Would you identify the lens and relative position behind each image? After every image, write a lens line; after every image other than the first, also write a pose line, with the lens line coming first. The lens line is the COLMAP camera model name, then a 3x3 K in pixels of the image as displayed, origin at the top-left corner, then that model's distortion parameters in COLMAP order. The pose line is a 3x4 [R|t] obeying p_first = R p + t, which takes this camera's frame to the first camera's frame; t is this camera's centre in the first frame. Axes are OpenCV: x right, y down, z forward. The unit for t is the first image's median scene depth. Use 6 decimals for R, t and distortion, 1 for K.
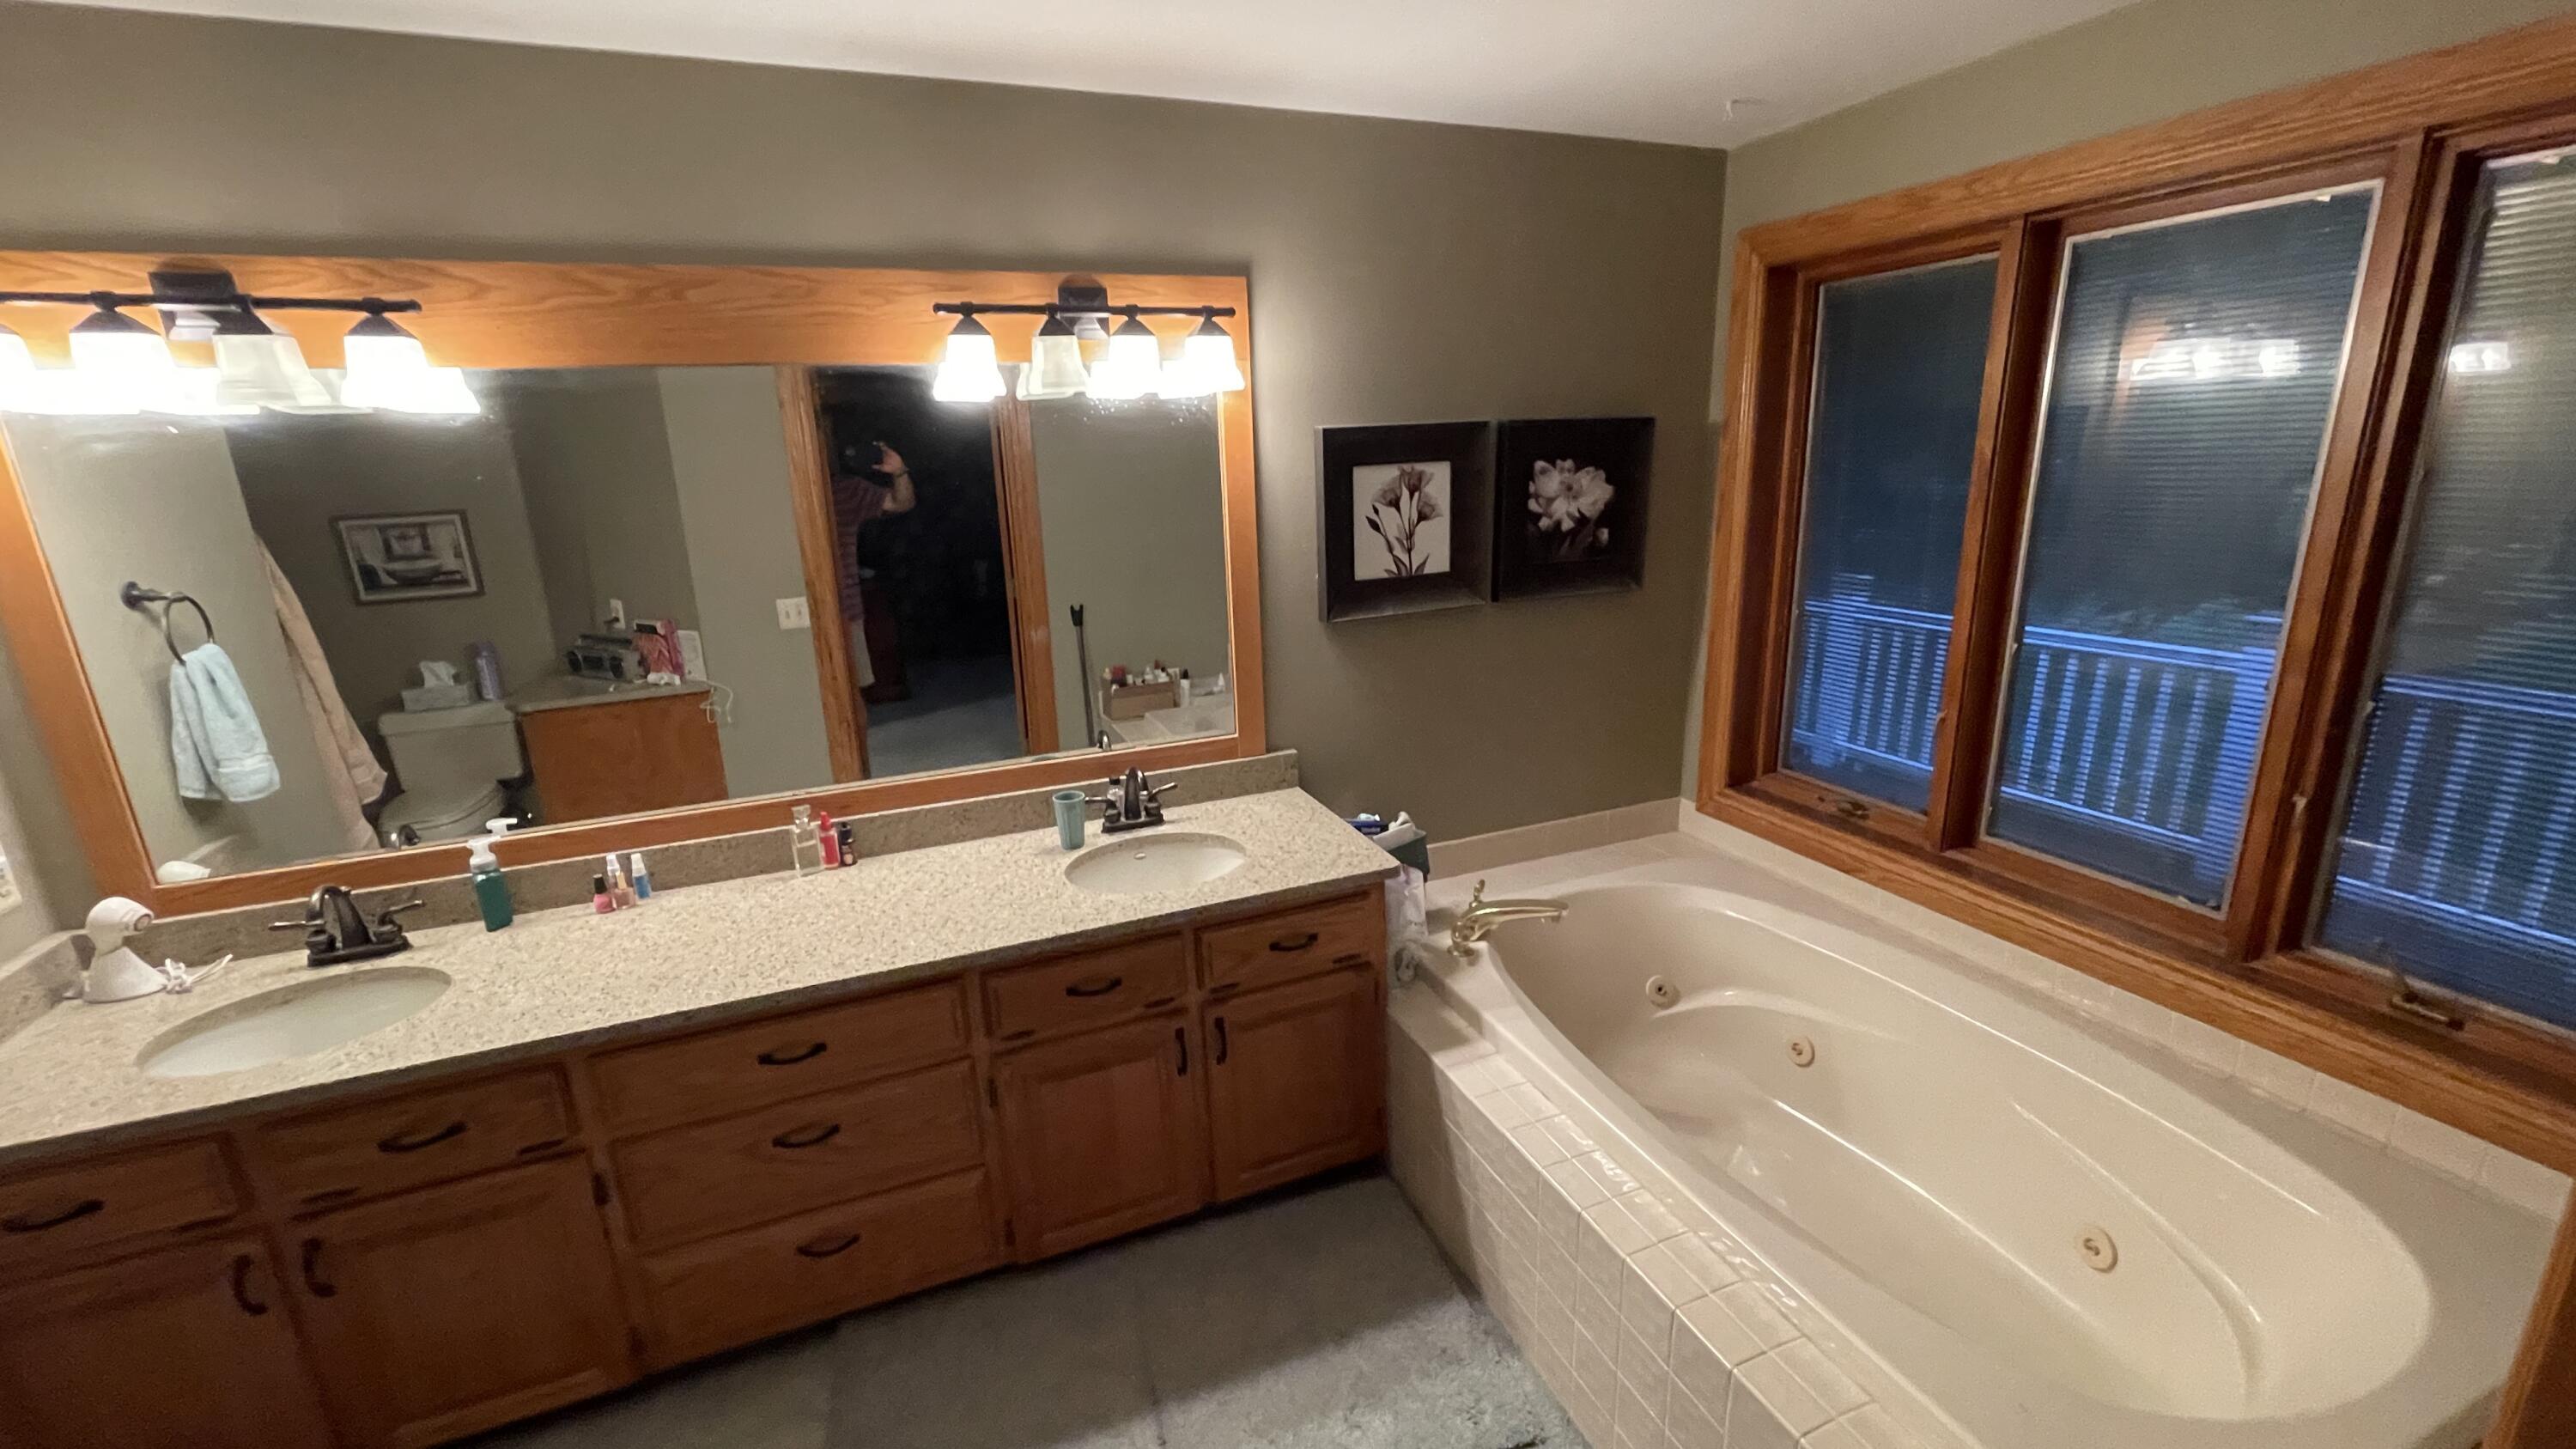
lens RADIAL K [[1040.6, 0, 1275.6], [0, 1040.6, 717.2], [0, 0, 1]] dist [-0.000689, 0.000268]
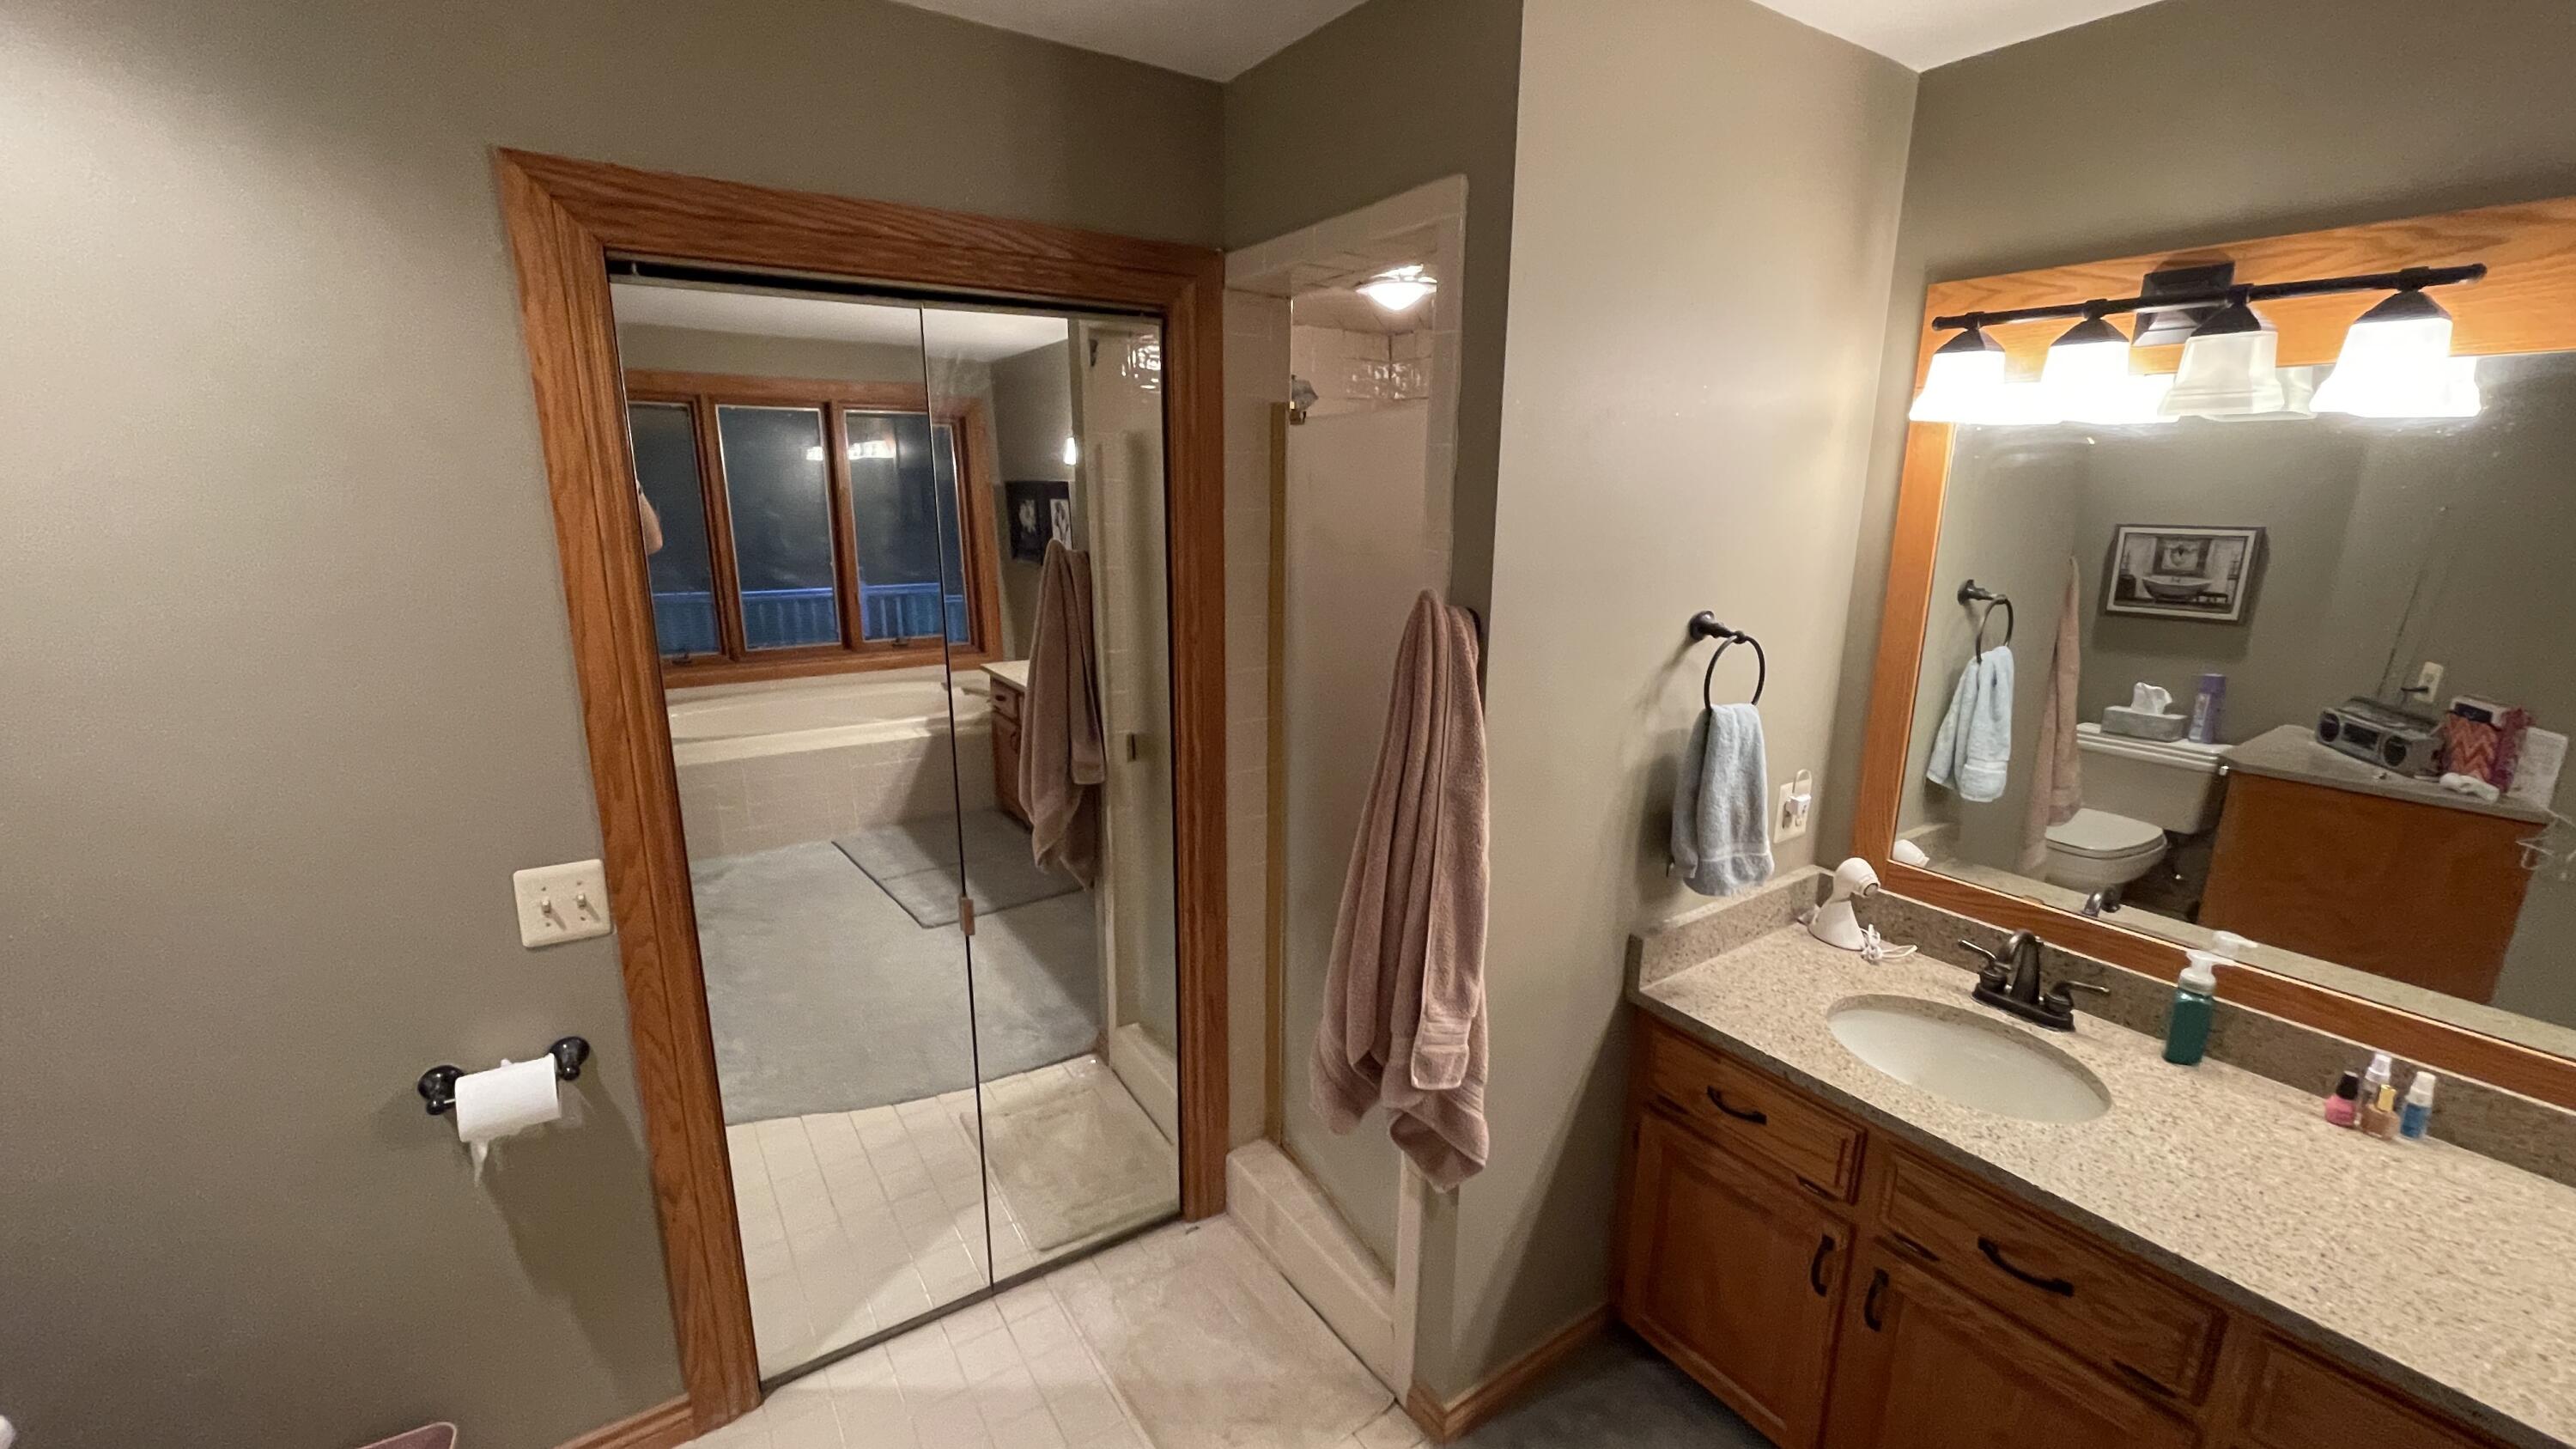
lens RADIAL K [[1047.7, 0, 1288.0], [0, 1047.7, 724.5], [0, 0, 1]] dist [-0.015610, 0.010803]
pose [[0.209028, 0.268303, -0.940383, -0.216030], [-0.262069, 0.941821, 0.210461, -0.034250], [0.942140, 0.202453, 0.267181, 0.087302]]
